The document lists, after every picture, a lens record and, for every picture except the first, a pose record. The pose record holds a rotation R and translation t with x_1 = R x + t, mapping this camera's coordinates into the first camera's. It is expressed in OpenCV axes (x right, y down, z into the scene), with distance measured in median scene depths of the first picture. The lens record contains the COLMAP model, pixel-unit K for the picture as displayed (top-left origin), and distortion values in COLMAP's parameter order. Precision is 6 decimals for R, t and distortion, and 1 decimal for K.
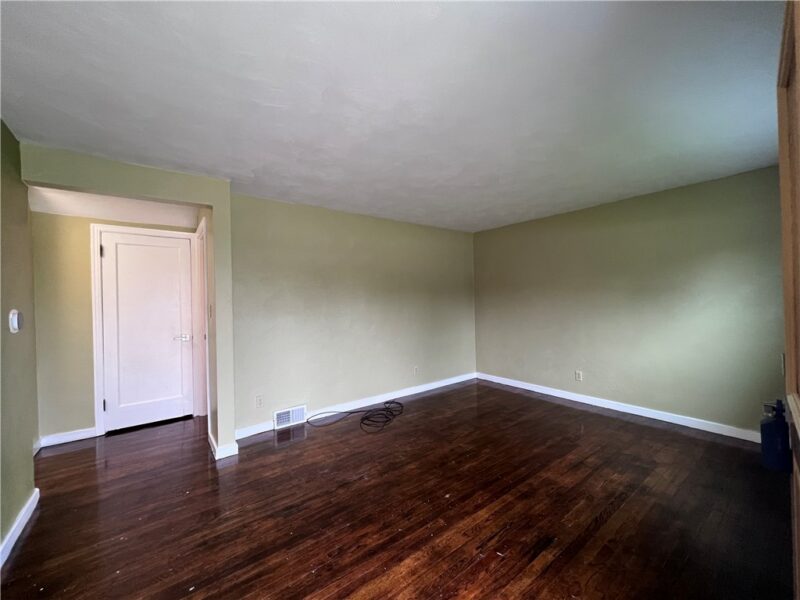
lens RADIAL K [[319.0, 0, 400.9], [0, 319.0, 299.1], [0, 0, 1]] dist [-0.000329, 0.000348]
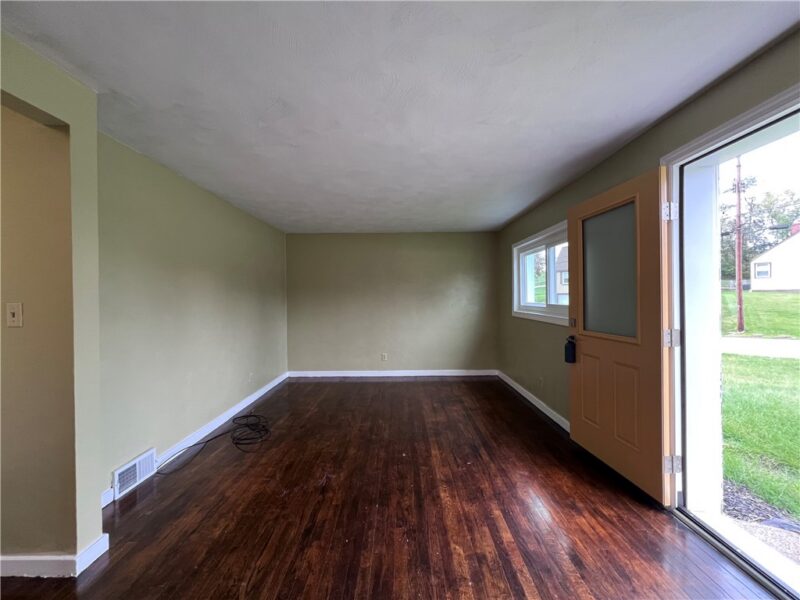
lens RADIAL K [[319.0, 0, 399.8], [0, 319.0, 300.4], [0, 0, 1]] dist [-0.000329, 0.000348]
pose [[0.611057, 0.005955, 0.791564, -0.730150], [-0.003593, 0.999982, -0.004749, 0.017040], [-0.791578, 0.000058, 0.611068, 0.215332]]
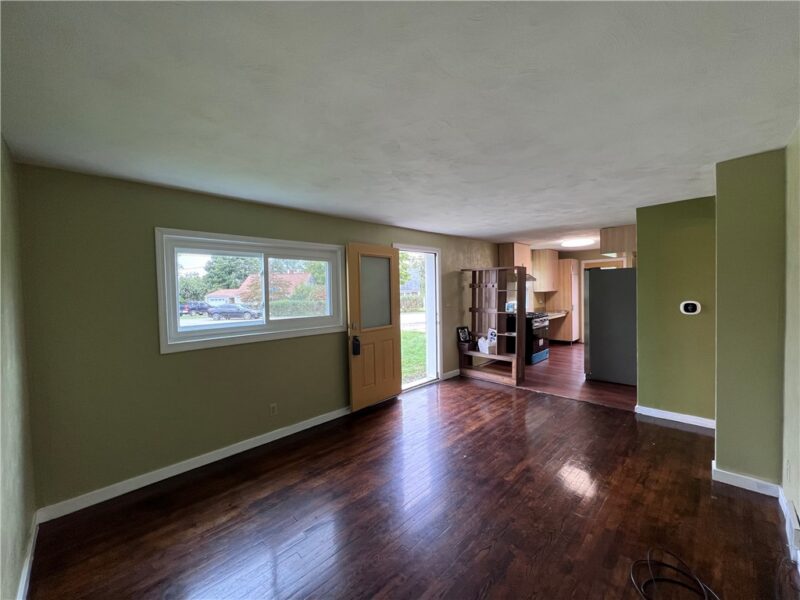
lens RADIAL K [[319.0, 0, 399.1], [0, 319.0, 298.5], [0, 0, 1]] dist [-0.000329, 0.000348]
pose [[-0.991304, 0.046665, -0.123036, 0.471950], [0.043359, 0.998626, 0.029414, -0.080791], [0.124239, 0.023824, -0.991966, 1.946603]]
